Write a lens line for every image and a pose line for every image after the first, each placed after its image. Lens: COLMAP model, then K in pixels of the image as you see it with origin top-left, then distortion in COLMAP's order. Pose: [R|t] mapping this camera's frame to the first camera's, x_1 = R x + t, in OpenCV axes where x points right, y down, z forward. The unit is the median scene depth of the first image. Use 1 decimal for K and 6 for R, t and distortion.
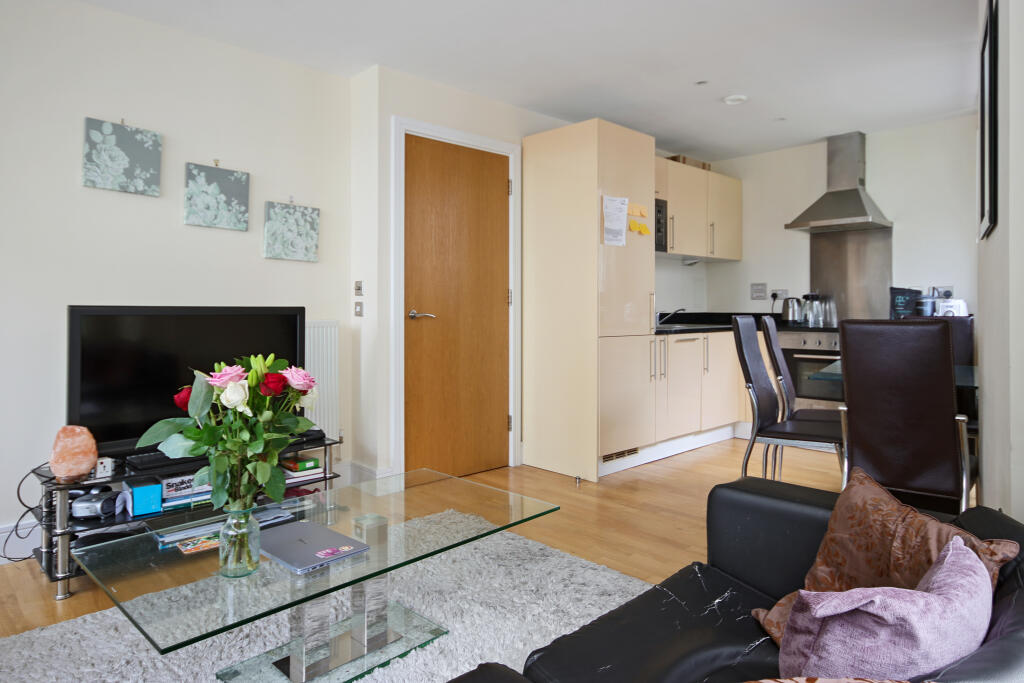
lens RADIAL K [[647.9, 0, 509.3], [0, 647.9, 301.3], [0, 0, 1]] dist [0.042062, 0.000012]
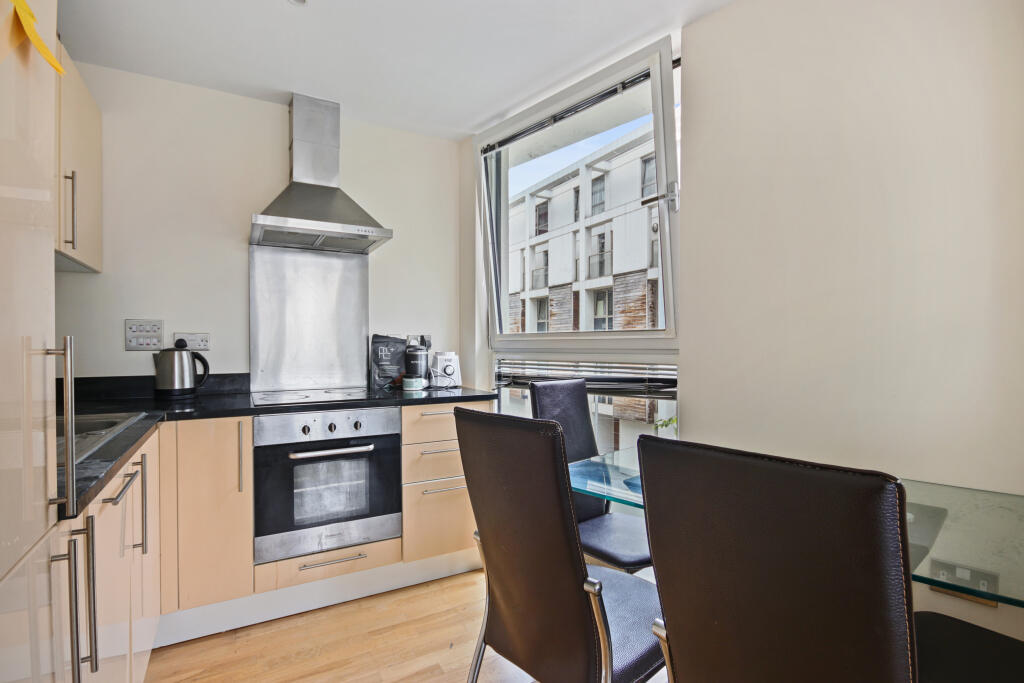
lens RADIAL K [[495.0, 0, 512.0], [0, 495.0, 341.5], [0, 0, 1]] dist [0.000106, 0.000041]
pose [[0.253019, 0.006256, 0.967441, 0.079384], [-0.008938, 0.999952, -0.004129, -0.012327], [-0.967420, -0.007602, 0.253062, 0.691303]]
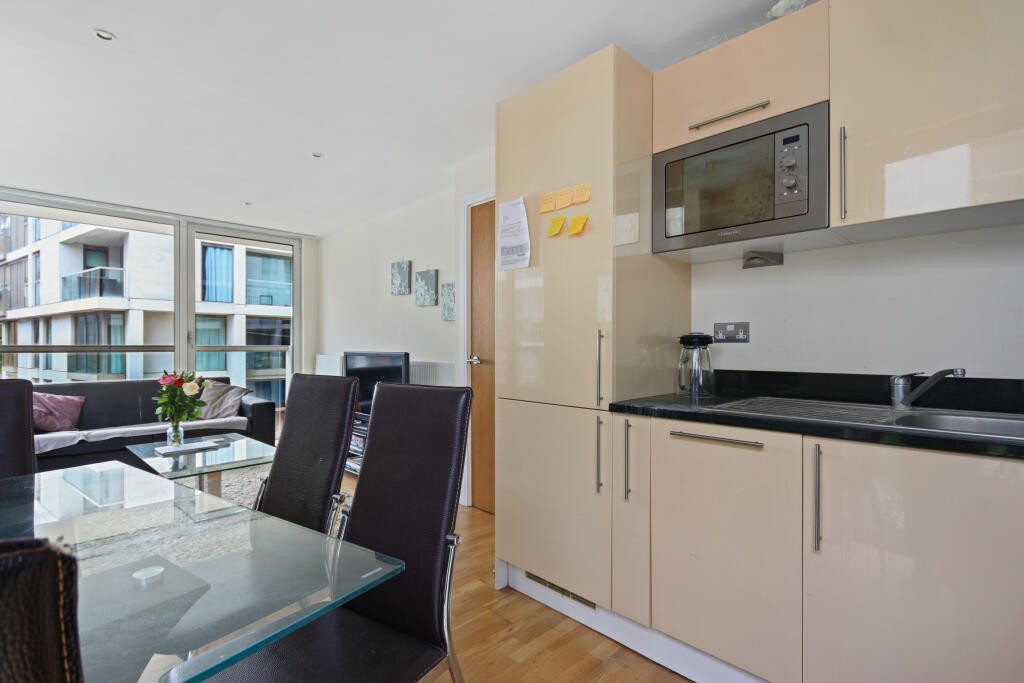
lens RADIAL K [[495.0, 0, 512.0], [0, 495.0, 341.5], [0, 0, 1]] dist [0.000106, 0.000041]
pose [[-0.013558, -0.006486, -0.999887, 0.548605], [0.012400, 0.999901, -0.006655, -0.004327], [0.999831, -0.012489, -0.013476, 0.801217]]
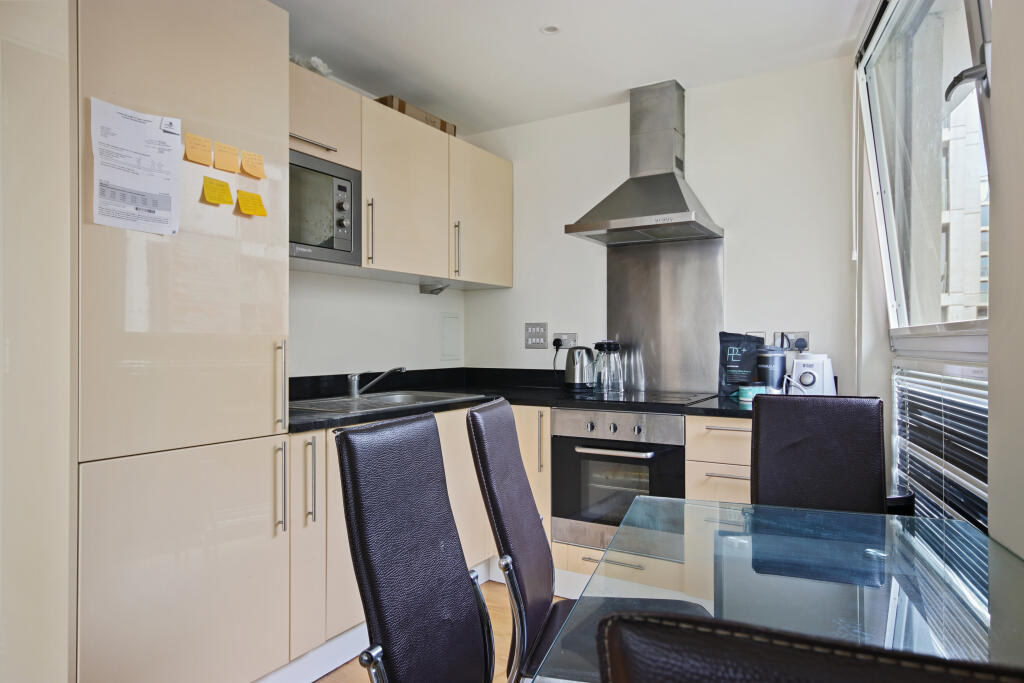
lens RADIAL K [[653.5, 0, 512.0], [0, 653.5, 341.5], [0, 0, 1]] dist [0.004145, 0.000450]
pose [[0.968970, 0.000666, 0.247178, 0.228716], [-0.002872, 0.999959, 0.008563, -0.016806], [-0.247162, -0.009007, 0.968932, 0.435686]]
